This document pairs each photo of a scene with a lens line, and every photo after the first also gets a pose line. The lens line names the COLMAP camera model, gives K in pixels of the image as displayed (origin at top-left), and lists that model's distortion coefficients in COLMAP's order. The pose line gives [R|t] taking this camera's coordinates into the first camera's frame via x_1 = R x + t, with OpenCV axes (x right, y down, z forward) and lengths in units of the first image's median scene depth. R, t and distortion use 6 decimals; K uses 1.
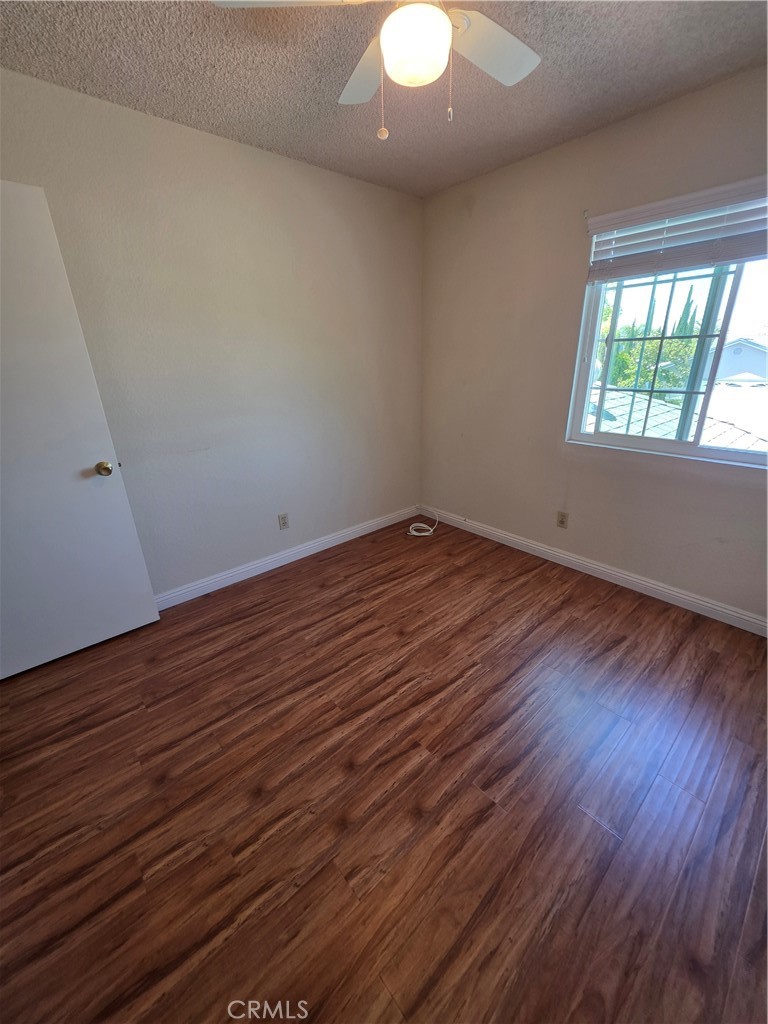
lens RADIAL K [[408.8, 0, 387.8], [0, 408.8, 511.2], [0, 0, 1]] dist [0.000349, 0.000359]
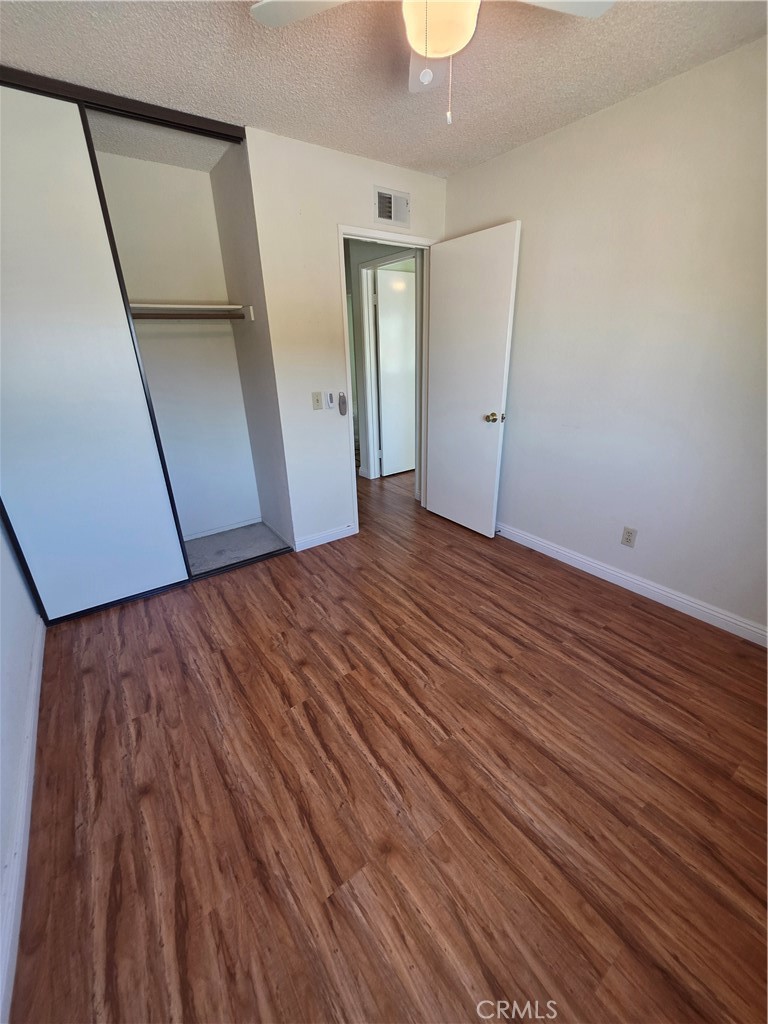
lens RADIAL K [[408.8, 0, 387.8], [0, 408.8, 511.2], [0, 0, 1]] dist [0.000349, 0.000359]
pose [[-0.098901, 0.400139, -0.911102, 0.856383], [-0.332445, 0.849699, 0.409259, -0.318705], [0.937923, 0.343367, 0.048988, 0.753455]]
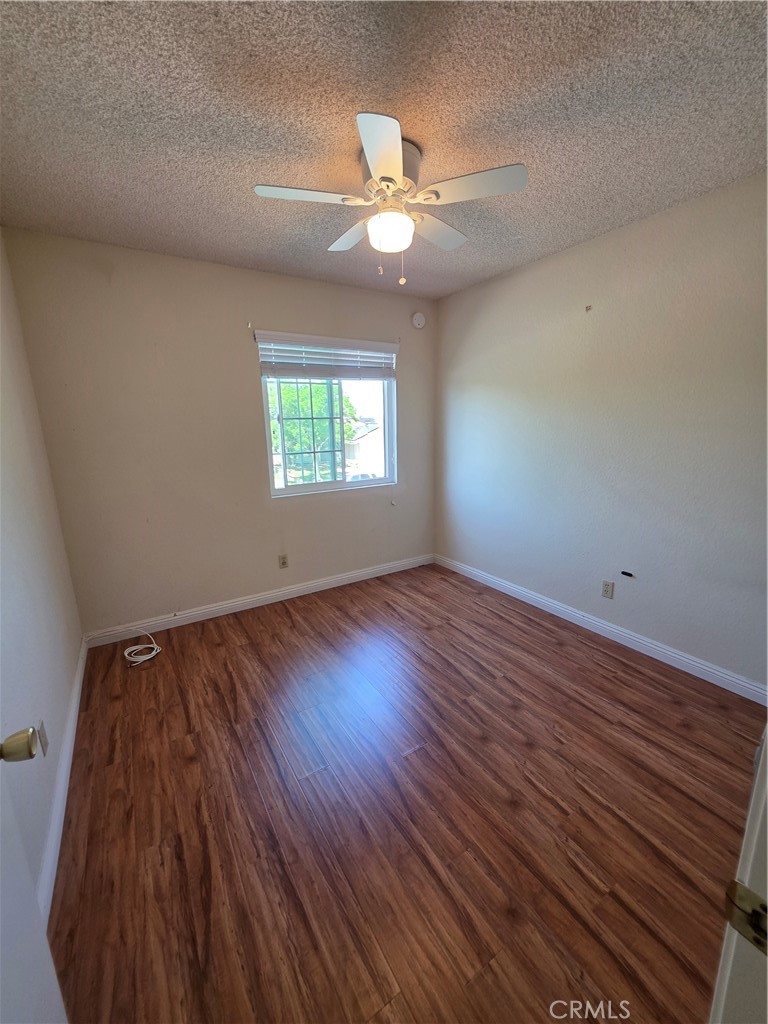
lens RADIAL K [[408.8, 0, 387.8], [0, 408.8, 511.2], [0, 0, 1]] dist [0.000349, 0.000359]
pose [[0.161122, -0.190937, 0.968289, -0.994976], [0.366138, 0.922658, 0.121015, -0.225526], [-0.916506, 0.335029, 0.218570, 0.627076]]
